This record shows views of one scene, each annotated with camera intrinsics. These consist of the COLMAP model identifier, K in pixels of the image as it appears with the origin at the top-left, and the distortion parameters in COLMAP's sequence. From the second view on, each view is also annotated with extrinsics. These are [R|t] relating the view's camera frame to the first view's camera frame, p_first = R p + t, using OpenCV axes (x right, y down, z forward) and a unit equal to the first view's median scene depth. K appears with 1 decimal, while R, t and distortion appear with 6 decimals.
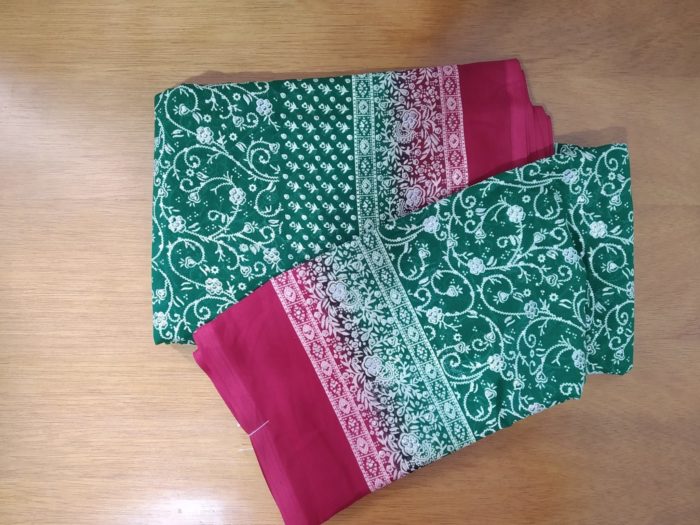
lens RADIAL K [[560.2, 0, 341.2], [0, 560.2, 260.5], [0, 0, 1]] dist [0.035595, -0.123732]
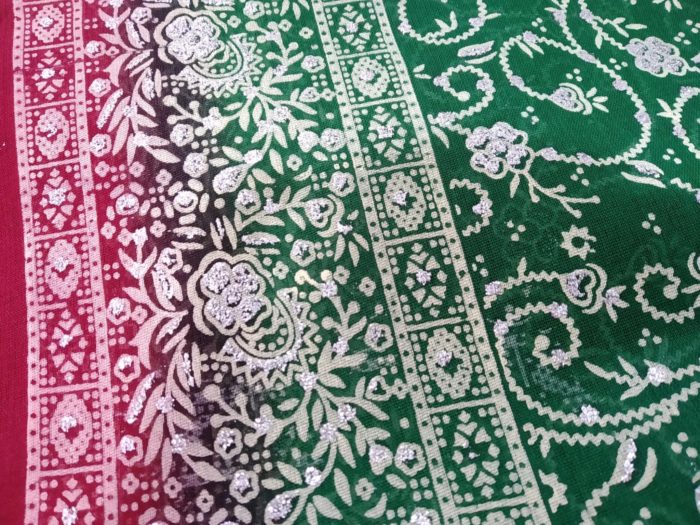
lens RADIAL K [[560.2, 0, 341.2], [0, 560.2, 260.5], [0, 0, 1]] dist [0.035595, -0.123732]
pose [[0.971329, 0.198319, -0.131111, 0.138688], [-0.232841, 0.904950, -0.356160, 0.255517], [0.048016, 0.376476, 0.925181, 0.763517]]
